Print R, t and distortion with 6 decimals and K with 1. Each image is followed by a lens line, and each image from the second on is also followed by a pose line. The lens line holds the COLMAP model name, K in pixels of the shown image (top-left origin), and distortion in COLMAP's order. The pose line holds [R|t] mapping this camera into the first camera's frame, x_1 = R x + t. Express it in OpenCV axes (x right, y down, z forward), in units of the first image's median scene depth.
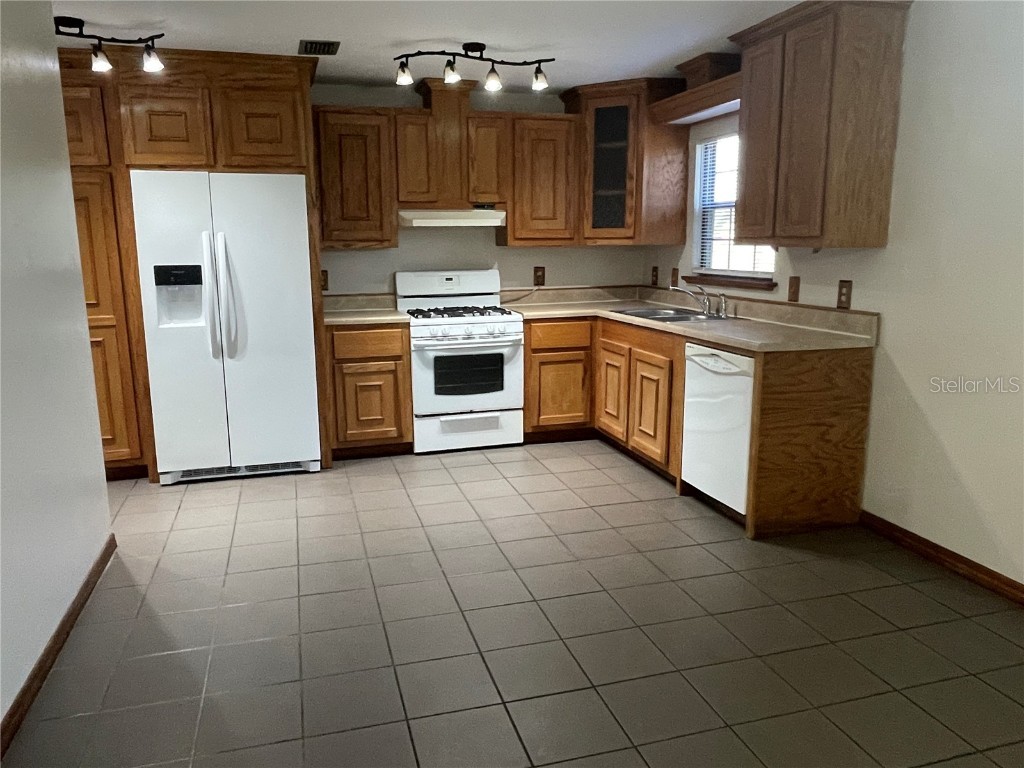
lens RADIAL K [[750.5, 0, 509.1], [0, 750.5, 384.9], [0, 0, 1]] dist [0.009336, 0.001771]
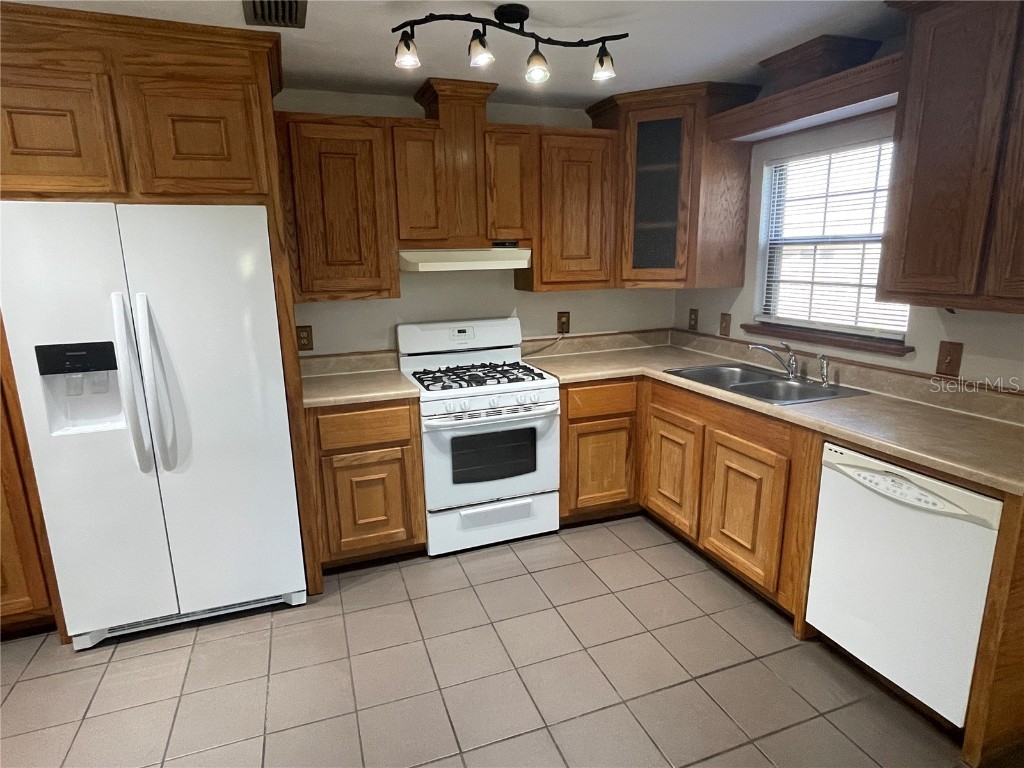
lens RADIAL K [[569.7, 0, 514.0], [0, 569.7, 383.4], [0, 0, 1]] dist [-0.001385, -0.000044]
pose [[0.997244, -0.026829, 0.069170, -0.078140], [0.024744, 0.999219, 0.030821, -0.117742], [-0.069942, -0.029025, 0.997129, 0.424002]]
